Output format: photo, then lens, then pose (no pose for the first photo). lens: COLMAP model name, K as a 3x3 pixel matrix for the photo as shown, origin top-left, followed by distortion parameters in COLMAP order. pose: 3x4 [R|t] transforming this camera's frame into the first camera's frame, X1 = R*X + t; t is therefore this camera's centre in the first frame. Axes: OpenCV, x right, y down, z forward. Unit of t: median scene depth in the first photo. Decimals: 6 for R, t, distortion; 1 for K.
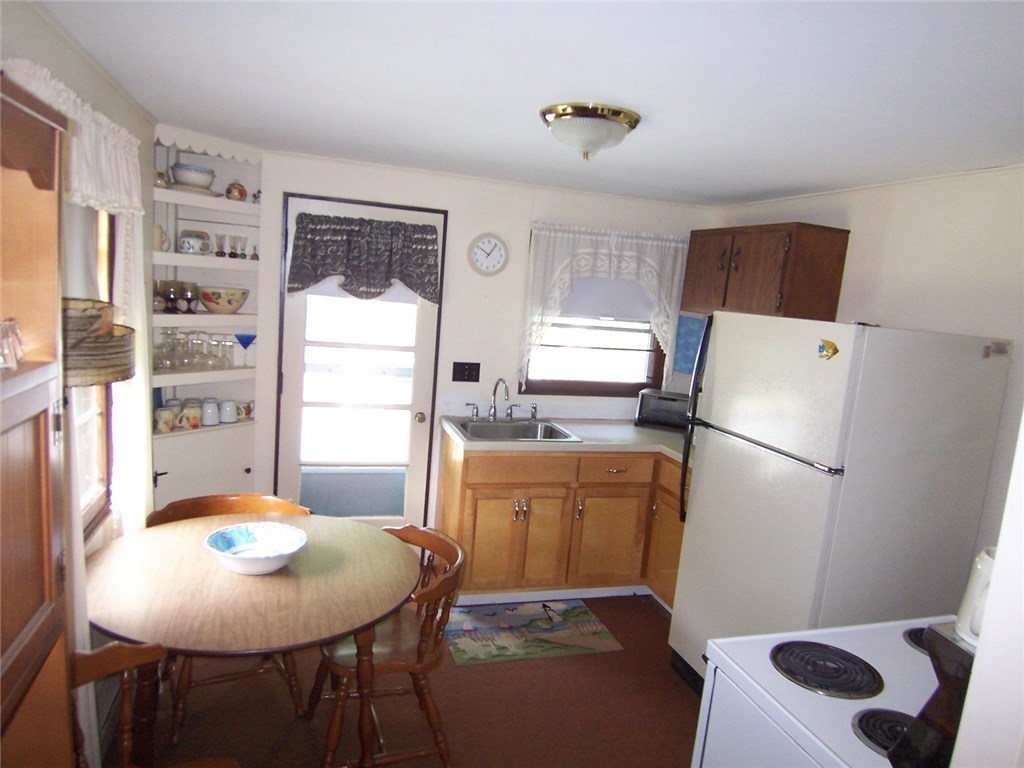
lens RADIAL K [[683.8, 0, 512.0], [0, 683.8, 384.0], [0, 0, 1]] dist [0.017759, -0.003133]
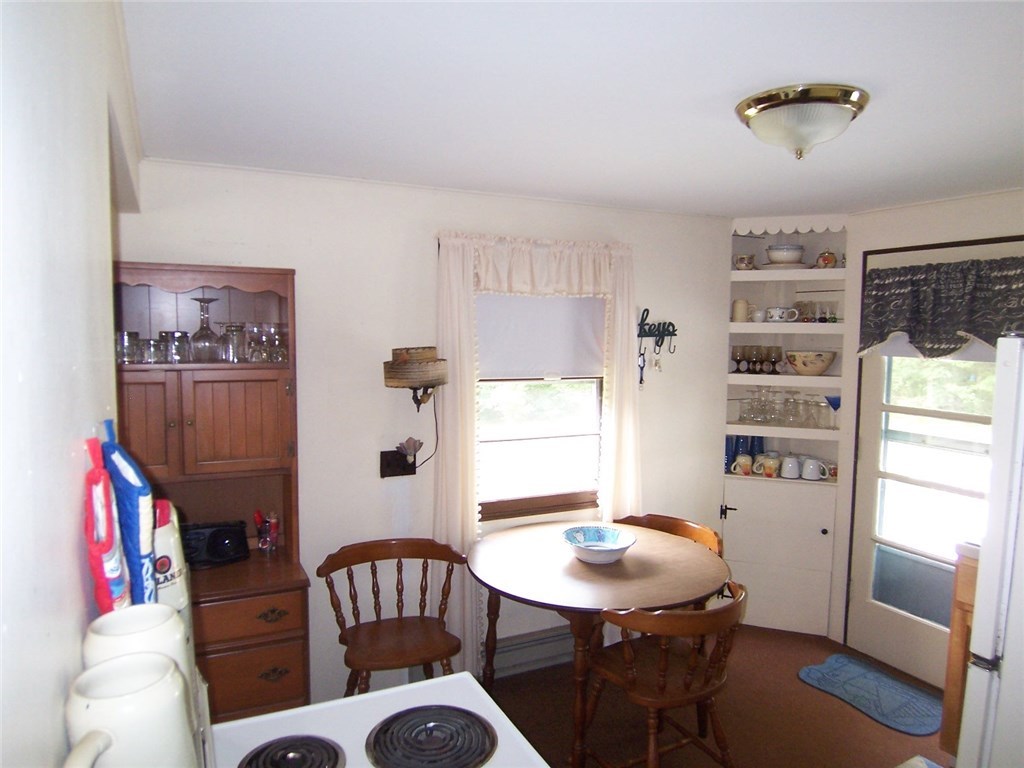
lens RADIAL K [[685.9, 0, 512.0], [0, 685.9, 384.0], [0, 0, 1]] dist [-0.041441, -0.003775]
pose [[0.163393, -0.000609, -0.986561, 0.532643], [-0.138699, 0.990054, -0.023582, -0.000813], [0.976763, 0.140688, 0.161684, 0.378446]]
